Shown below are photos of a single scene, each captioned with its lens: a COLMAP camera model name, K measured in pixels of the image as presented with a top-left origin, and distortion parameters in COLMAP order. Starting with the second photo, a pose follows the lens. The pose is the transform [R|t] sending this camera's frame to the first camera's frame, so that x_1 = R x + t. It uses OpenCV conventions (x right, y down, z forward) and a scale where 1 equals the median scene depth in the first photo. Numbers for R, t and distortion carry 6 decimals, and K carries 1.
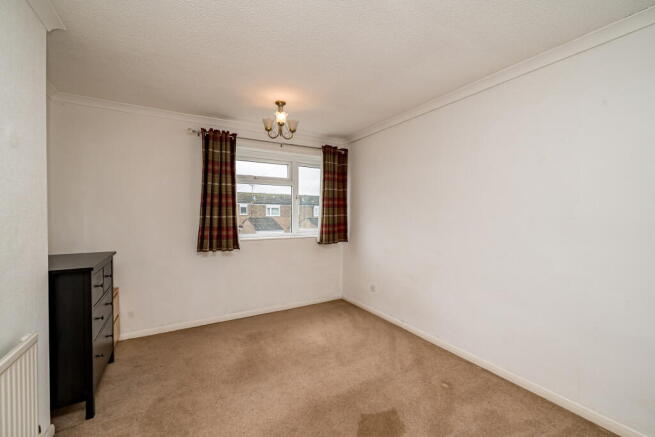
lens RADIAL K [[270.2, 0, 326.9], [0, 270.2, 217.4], [0, 0, 1]] dist [-0.002909, 0.000463]
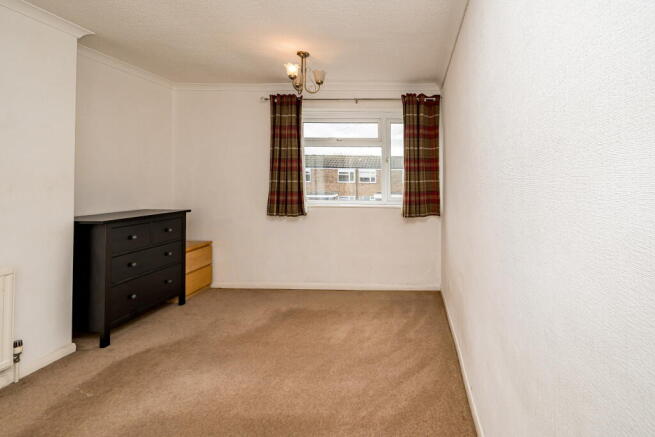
lens RADIAL K [[290.3, 0, 328.3], [0, 290.3, 173.4], [0, 0, 1]] dist [-0.001044, -0.000622]
pose [[0.854886, -0.002830, -0.518808, 0.282034], [-0.013488, 0.999526, -0.027678, -0.003757], [0.518641, 0.030659, 0.854442, 0.169964]]
